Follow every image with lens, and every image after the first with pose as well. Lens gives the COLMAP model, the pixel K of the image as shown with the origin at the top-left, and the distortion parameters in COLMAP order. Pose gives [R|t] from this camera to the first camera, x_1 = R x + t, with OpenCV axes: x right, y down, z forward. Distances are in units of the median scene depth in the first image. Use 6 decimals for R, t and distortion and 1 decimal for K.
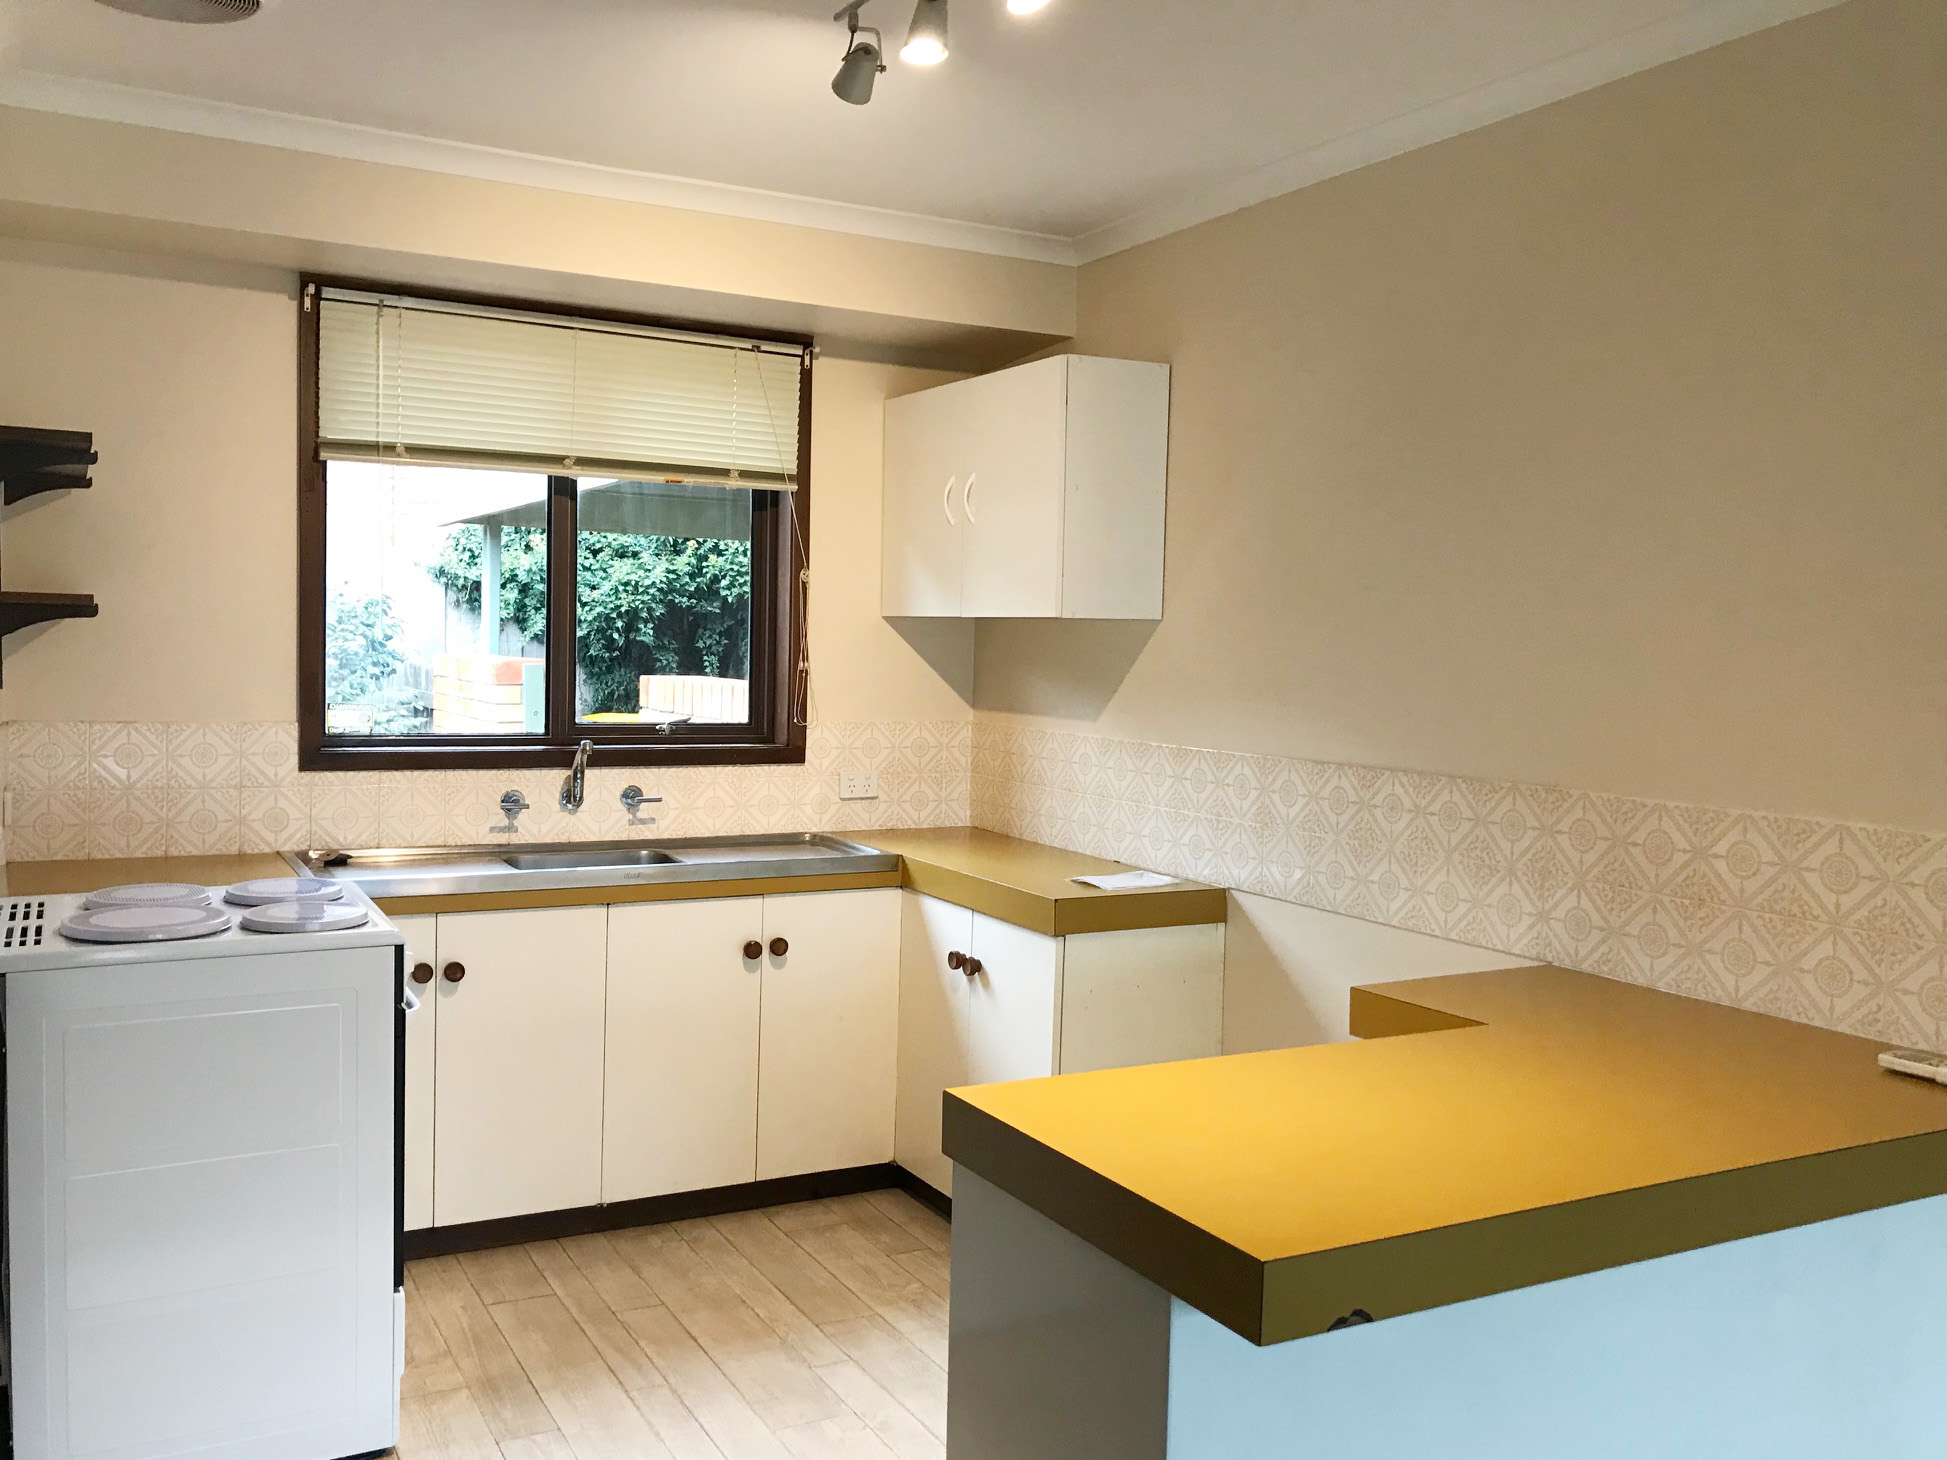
lens RADIAL K [[1674.0, 0, 970.4], [0, 1674.0, 762.2], [0, 0, 1]] dist [0.085897, -0.189114]
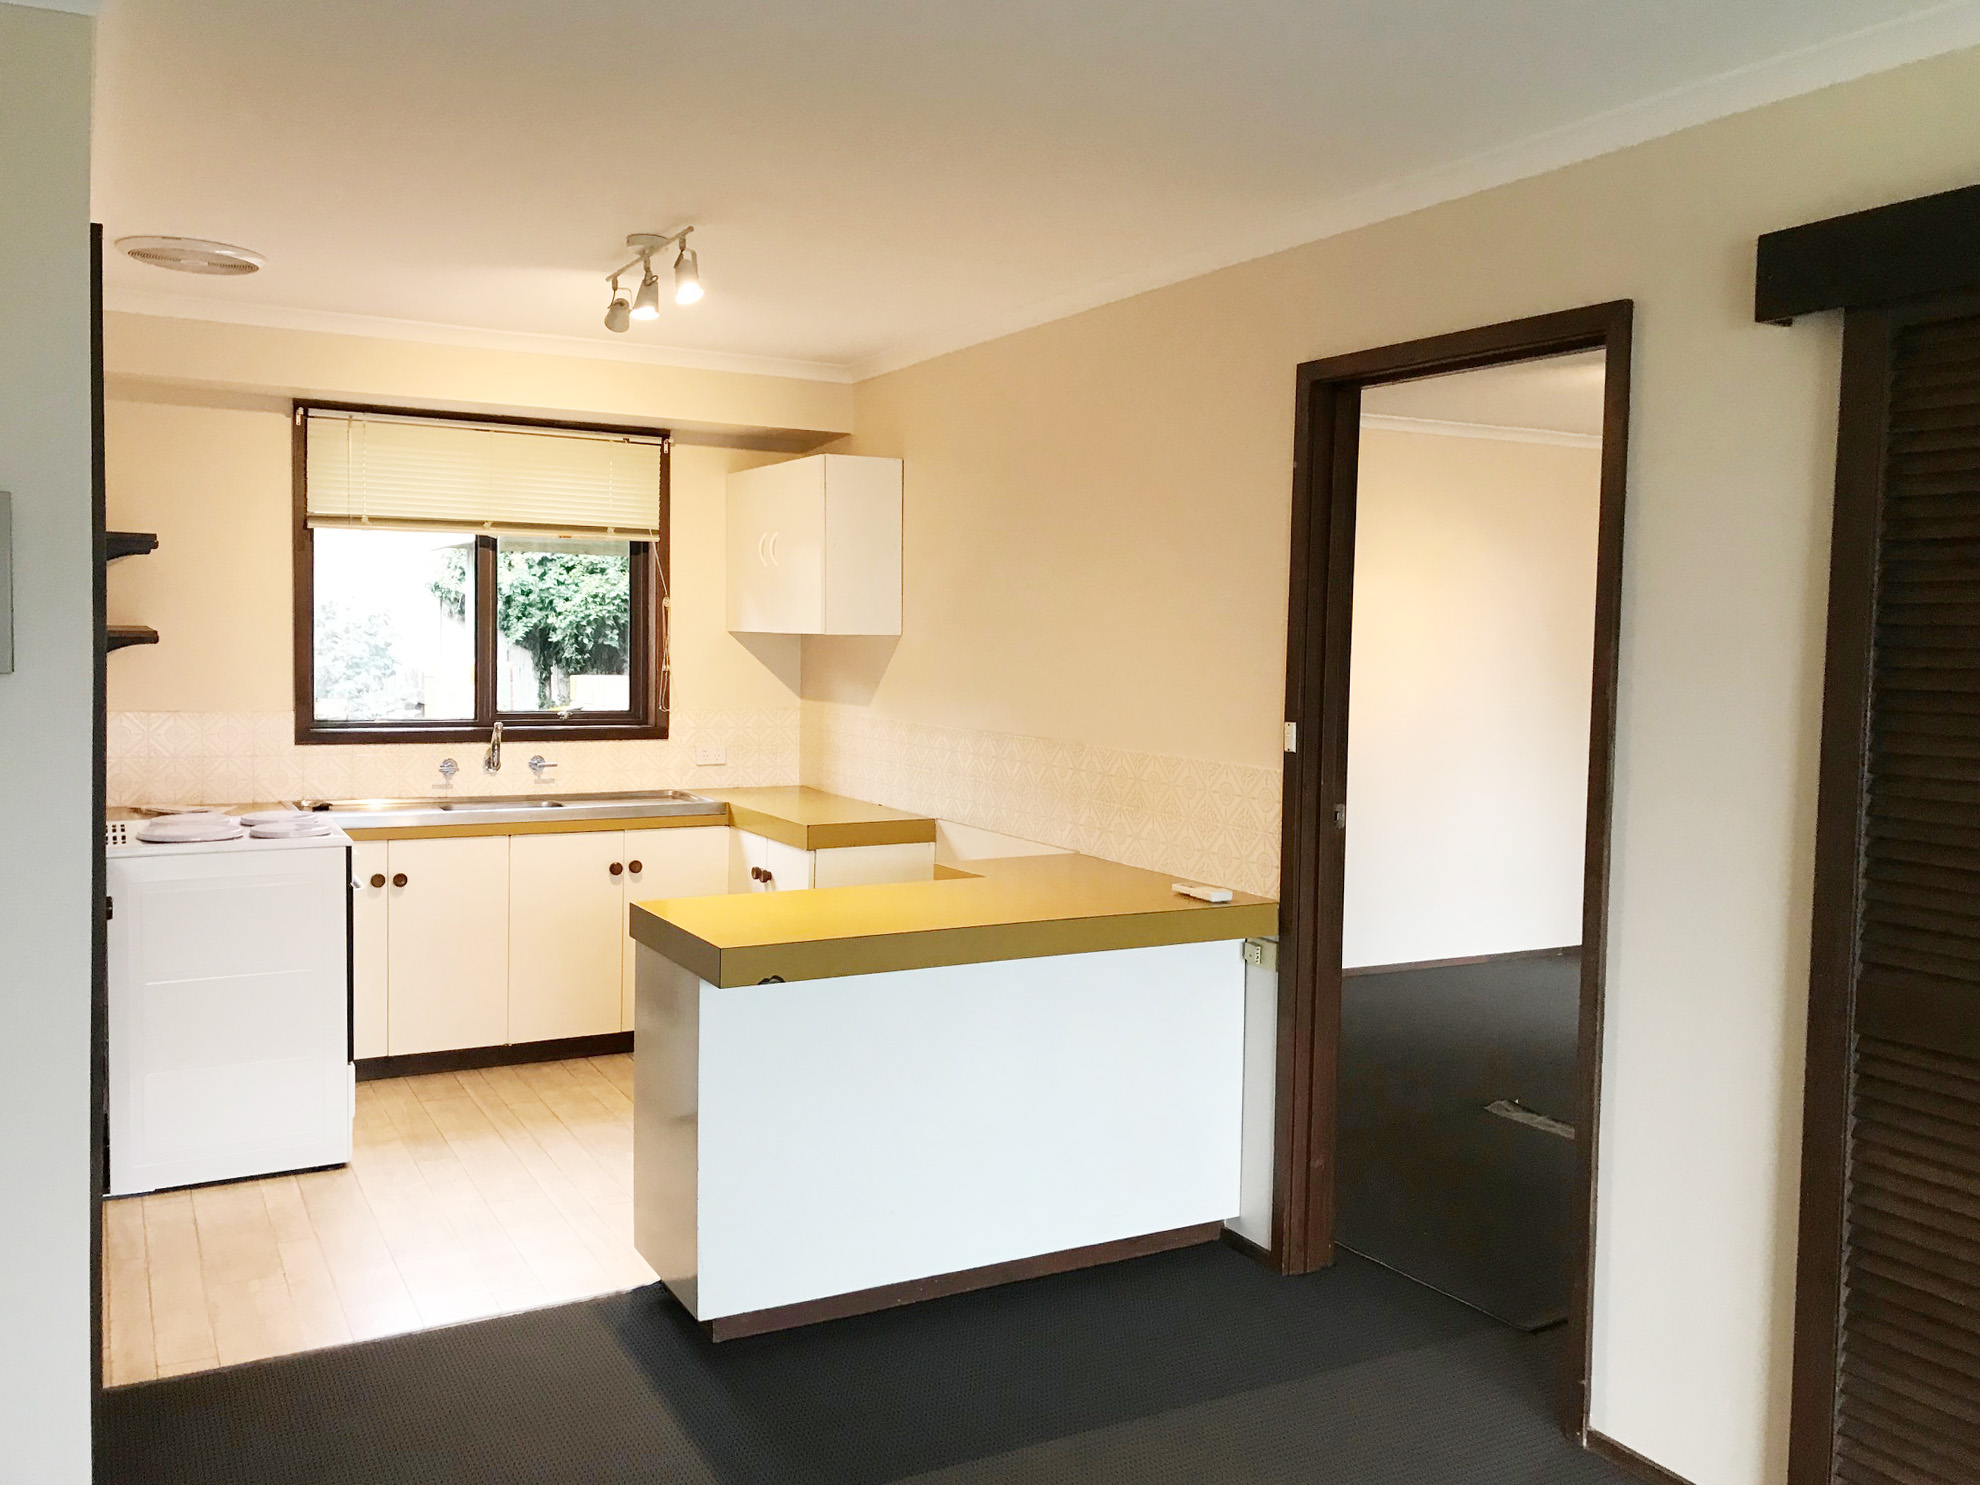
lens RADIAL K [[1612.0, 0, 990.0], [0, 1612.0, 742.5], [0, 0, 1]] dist [0.071363, -0.141649]
pose [[0.999921, -0.008637, 0.009130, 0.162042], [0.008702, 0.999937, -0.007134, 0.016270], [-0.009068, 0.007213, 0.999933, -0.346245]]
